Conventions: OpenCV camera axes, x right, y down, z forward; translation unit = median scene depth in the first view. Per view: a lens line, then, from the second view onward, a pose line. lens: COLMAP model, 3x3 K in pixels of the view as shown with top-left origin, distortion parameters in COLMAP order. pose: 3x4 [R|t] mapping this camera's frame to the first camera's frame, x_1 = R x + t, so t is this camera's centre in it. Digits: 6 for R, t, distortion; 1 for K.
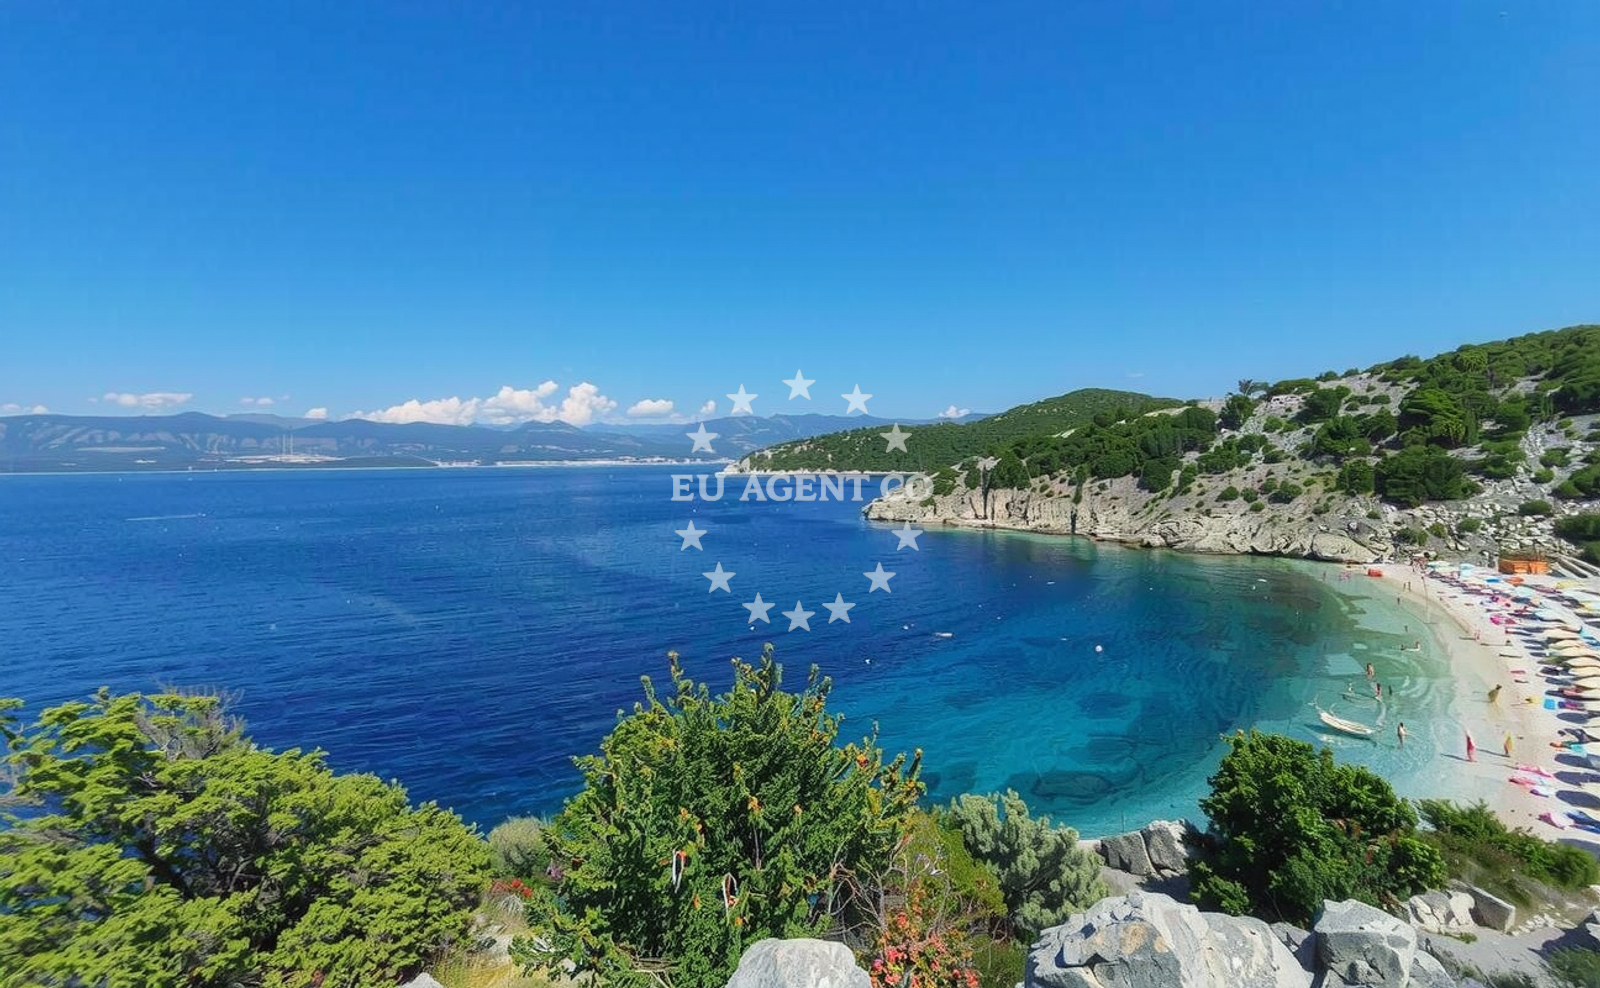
lens RADIAL K [[1139.2, 0, 800.0], [0, 1139.2, 494.0], [0, 0, 1]] dist [0.000252, 0.000017]
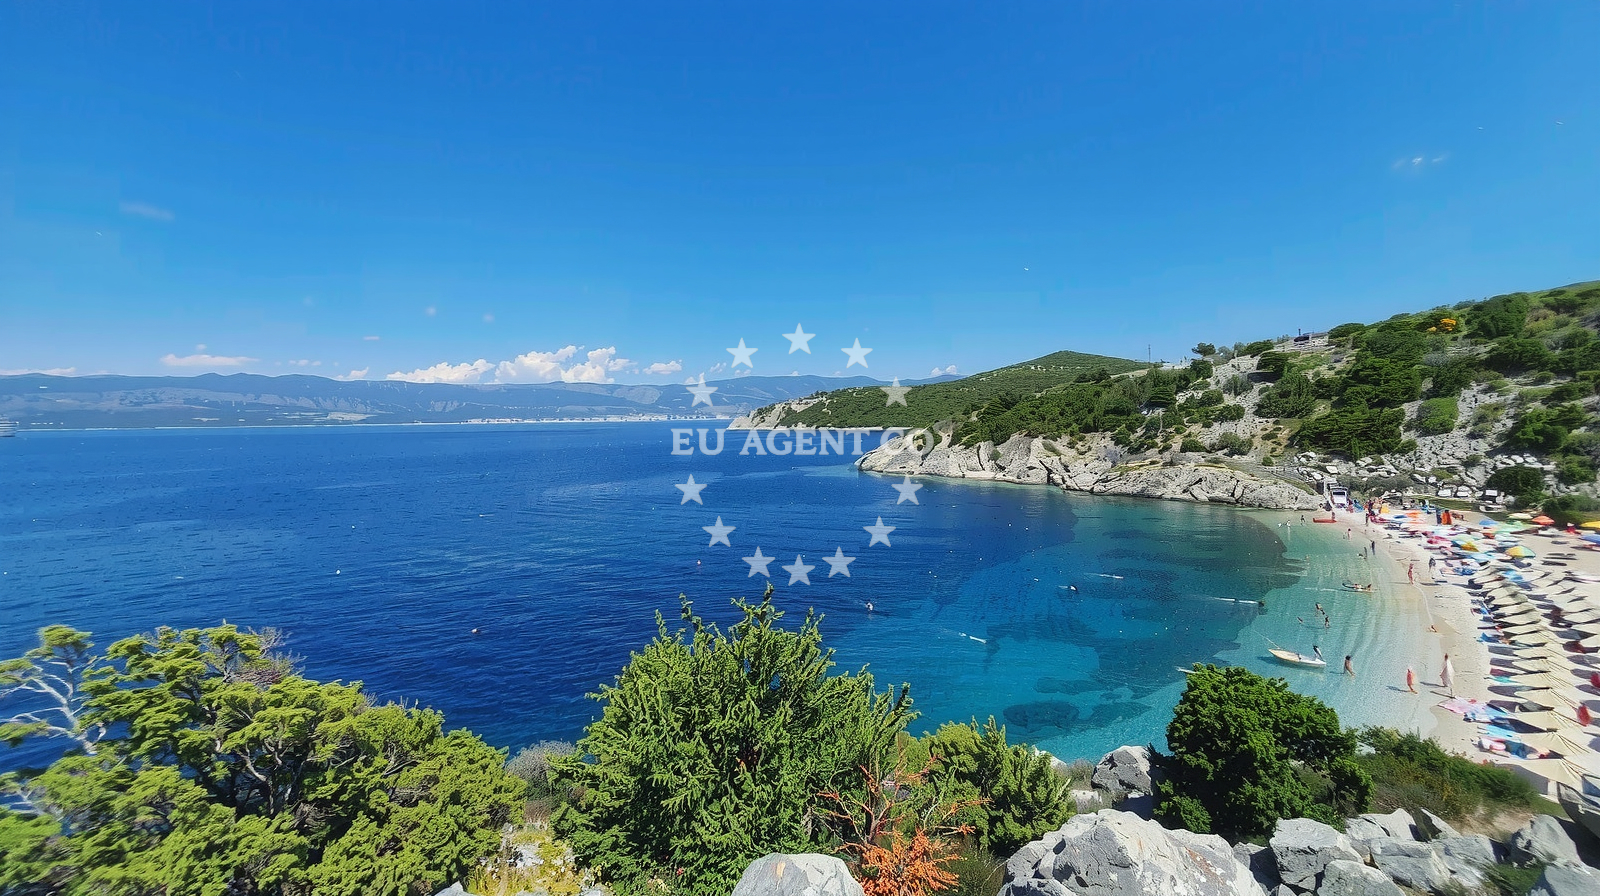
lens RADIAL K [[1170.6, 0, 800.0], [0, 1170.6, 448.0], [0, 0, 1]] dist [-0.000158, -0.000041]
pose [[1.000000, 0.000136, -0.000245, 0.000923], [-0.000136, 1.000000, -0.000132, 0.000140], [0.000244, 0.000132, 1.000000, -0.127377]]
